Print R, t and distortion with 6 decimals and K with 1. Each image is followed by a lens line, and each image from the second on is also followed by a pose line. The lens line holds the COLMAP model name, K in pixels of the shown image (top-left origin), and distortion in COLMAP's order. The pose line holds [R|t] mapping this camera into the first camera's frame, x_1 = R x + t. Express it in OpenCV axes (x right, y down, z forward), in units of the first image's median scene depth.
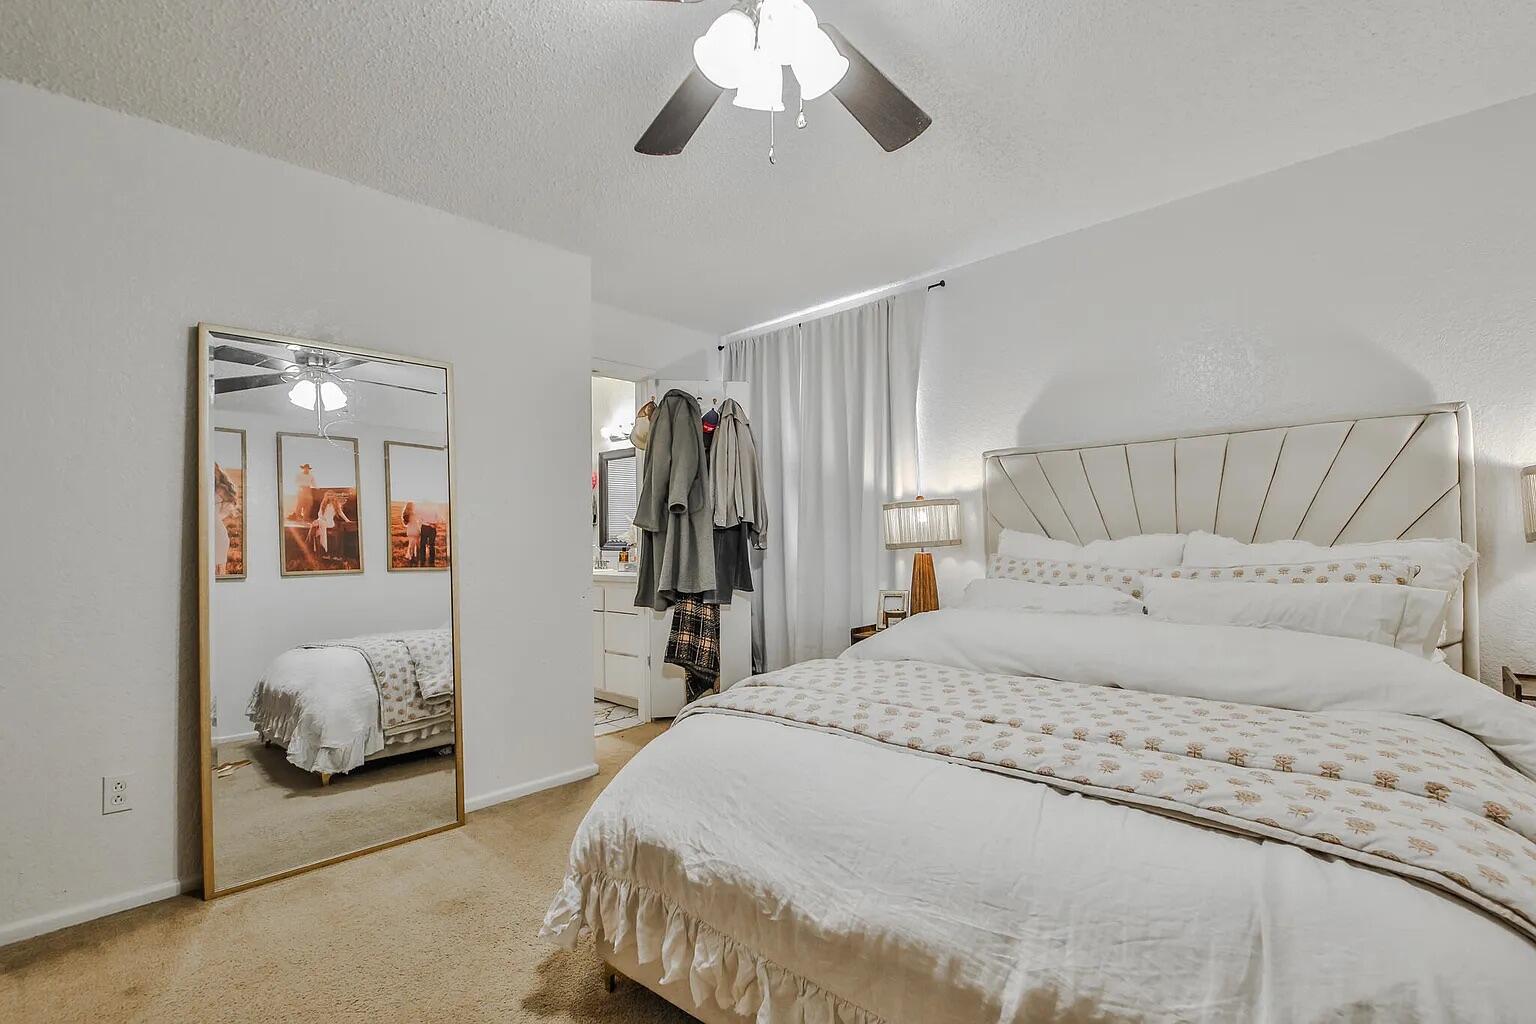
lens RADIAL K [[710.2, 0, 770.7], [0, 710.2, 510.4], [0, 0, 1]] dist [-0.012242, -0.000657]
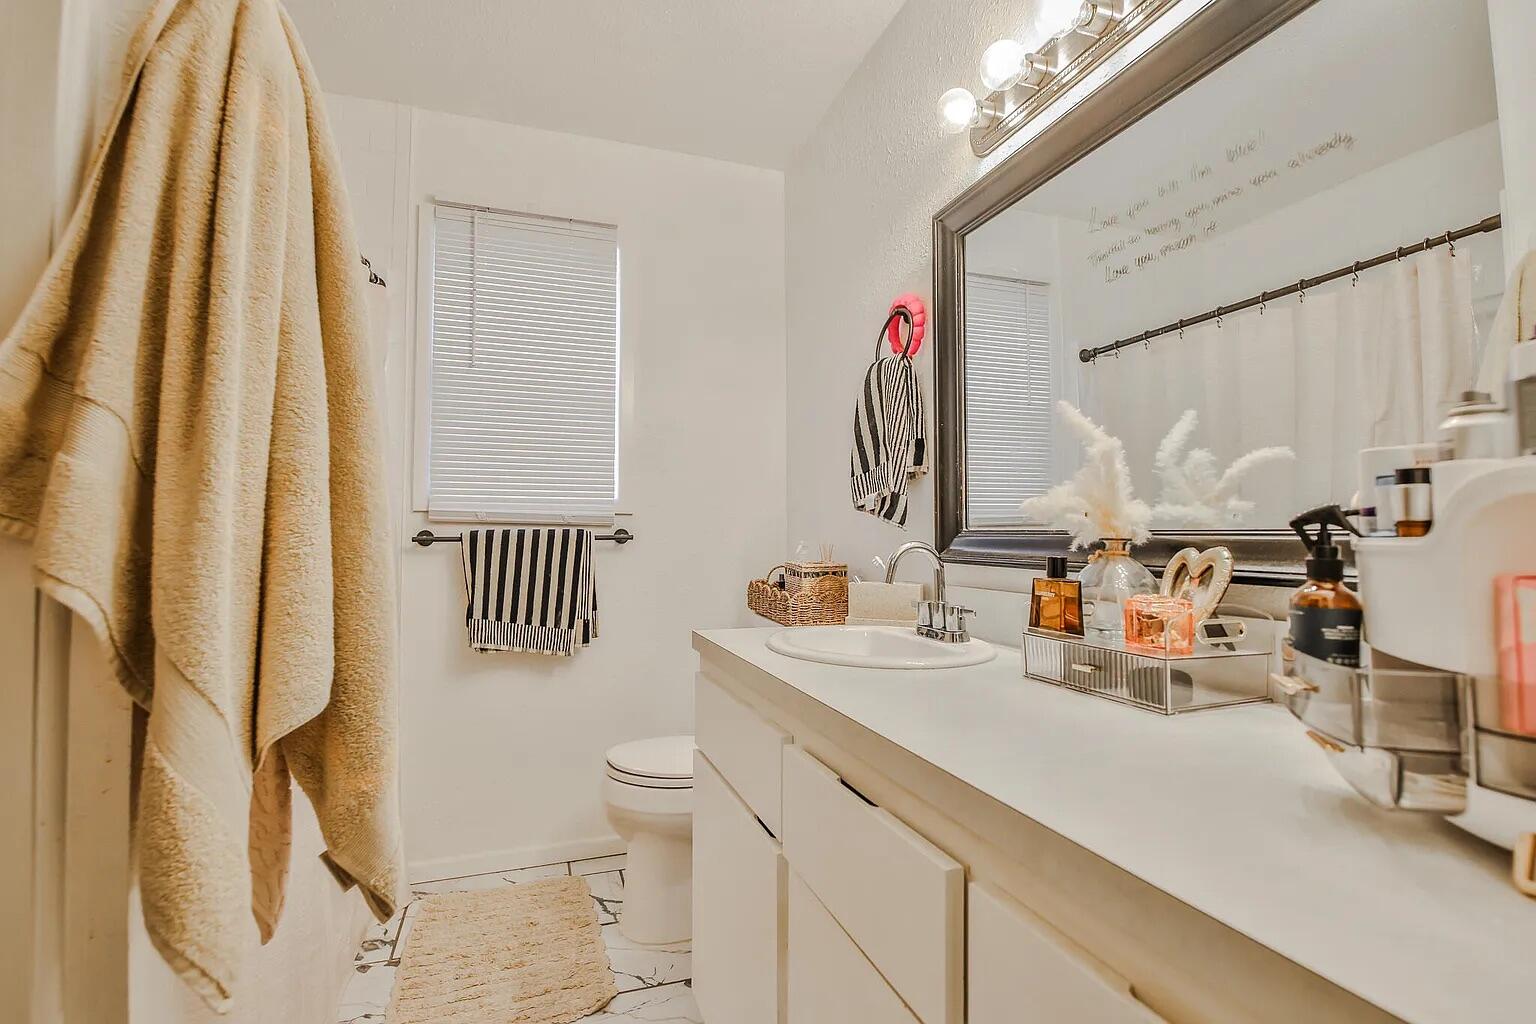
lens RADIAL K [[710.2, 0, 770.7], [0, 710.2, 510.4], [0, 0, 1]] dist [-0.012242, -0.000657]
pose [[0.889031, 0.003573, -0.457832, -0.171042], [-0.001283, 0.999985, 0.005311, 0.034716], [0.457844, -0.004135, 0.889023, 0.722345]]
